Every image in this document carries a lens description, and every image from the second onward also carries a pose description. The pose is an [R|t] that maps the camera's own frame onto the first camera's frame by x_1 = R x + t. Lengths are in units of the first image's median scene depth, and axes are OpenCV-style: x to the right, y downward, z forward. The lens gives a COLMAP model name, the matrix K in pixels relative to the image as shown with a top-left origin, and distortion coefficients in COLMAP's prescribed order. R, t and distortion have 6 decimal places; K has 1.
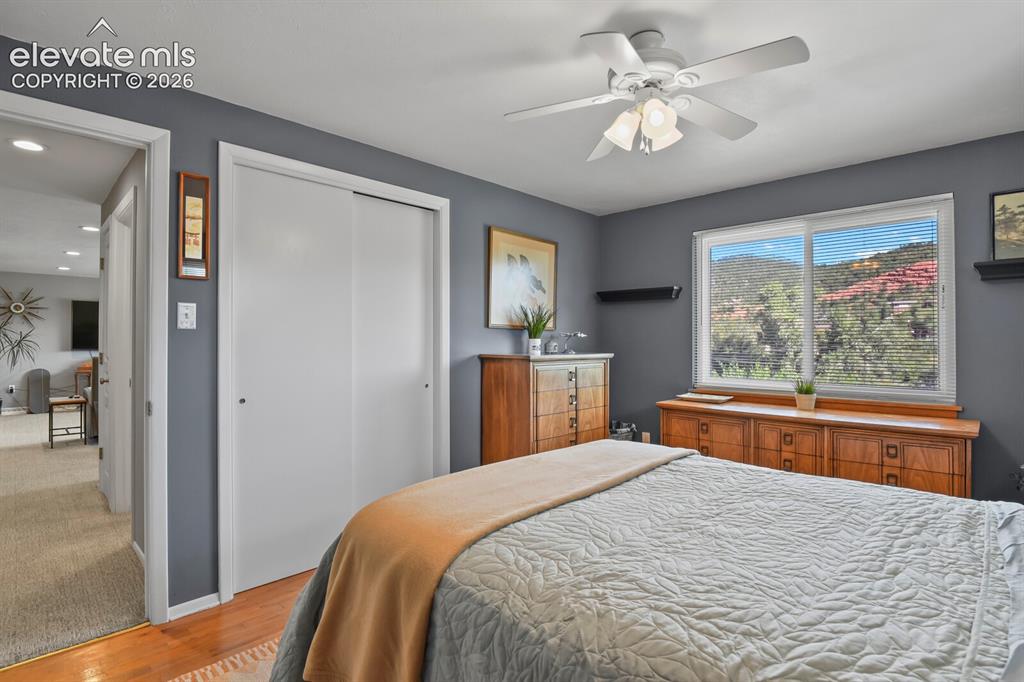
lens RADIAL K [[496.6, 0, 514.8], [0, 496.6, 339.8], [0, 0, 1]] dist [-0.017040, -0.005784]
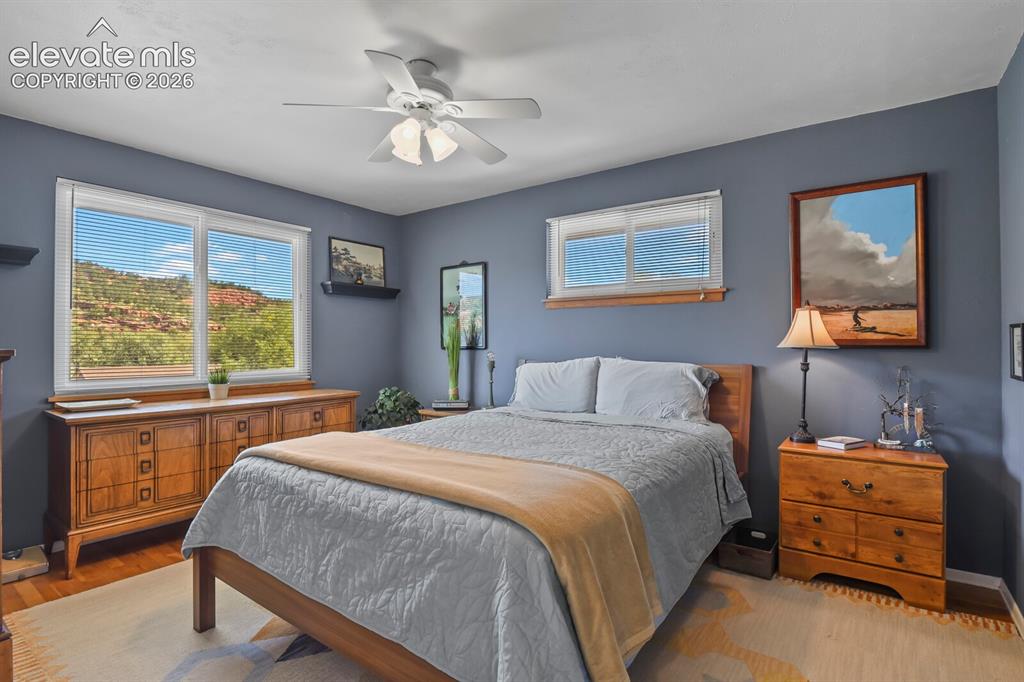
lens RADIAL K [[496.6, 0, 516.7], [0, 496.6, 341.3], [0, 0, 1]] dist [-0.017040, -0.005784]
pose [[-0.152116, 0.000369, 0.988363, -0.560027], [-0.007472, 0.999971, -0.001523, 0.019366], [-0.988334, -0.007617, -0.152109, 0.586108]]
